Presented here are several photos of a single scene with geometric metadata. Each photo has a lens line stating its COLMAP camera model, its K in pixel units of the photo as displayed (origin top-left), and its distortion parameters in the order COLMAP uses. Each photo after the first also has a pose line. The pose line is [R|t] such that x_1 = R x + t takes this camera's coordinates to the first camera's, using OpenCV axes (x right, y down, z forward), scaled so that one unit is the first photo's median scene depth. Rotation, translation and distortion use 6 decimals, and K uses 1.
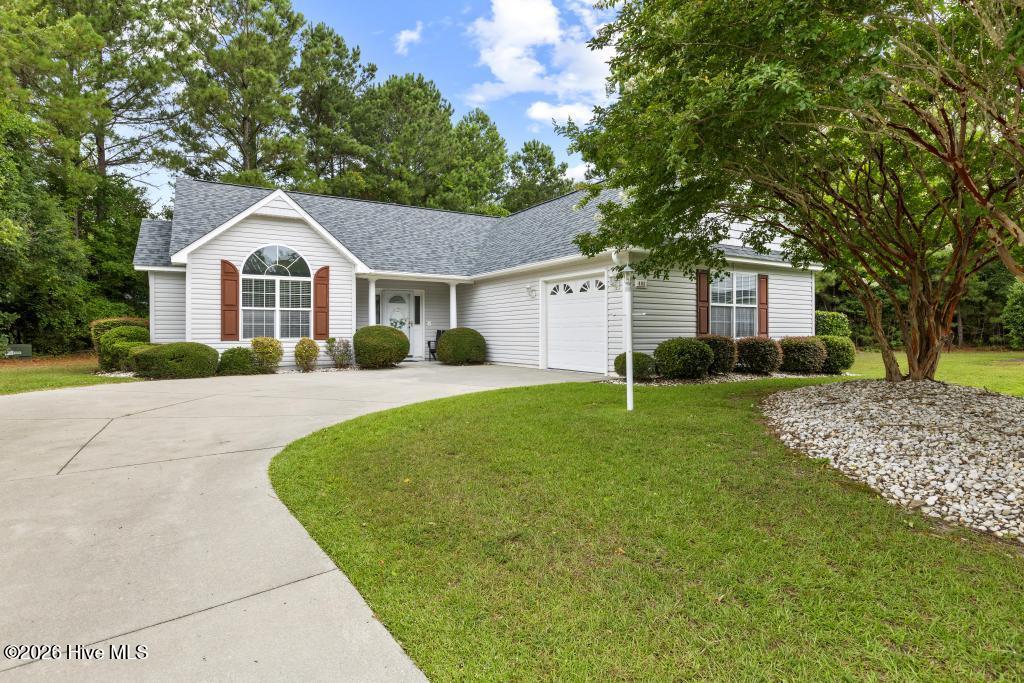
lens RADIAL K [[554.0, 0, 518.5], [0, 554.0, 334.6], [0, 0, 1]] dist [0.000753, 0.000023]
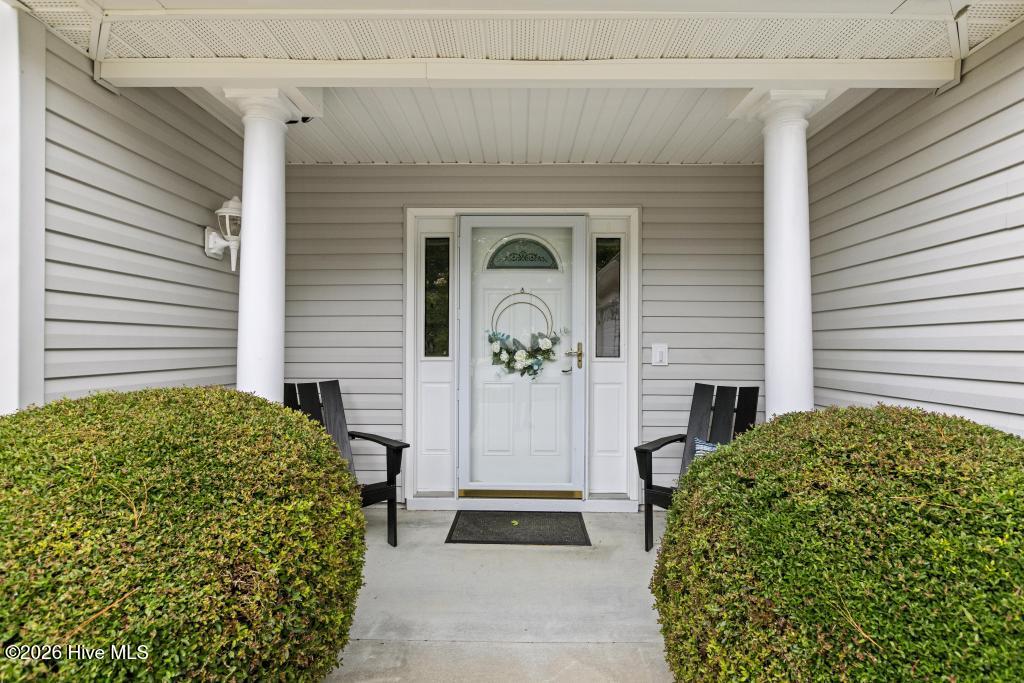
lens RADIAL K [[511.0, 0, 511.0], [0, 511.0, 341.1], [0, 0, 1]] dist [0.004368, -0.003643]
pose [[0.848250, 0.001608, -0.529593, -0.126421], [-0.005538, 0.999968, -0.005834, -0.028761], [0.529566, 0.007881, 0.848232, 0.981661]]
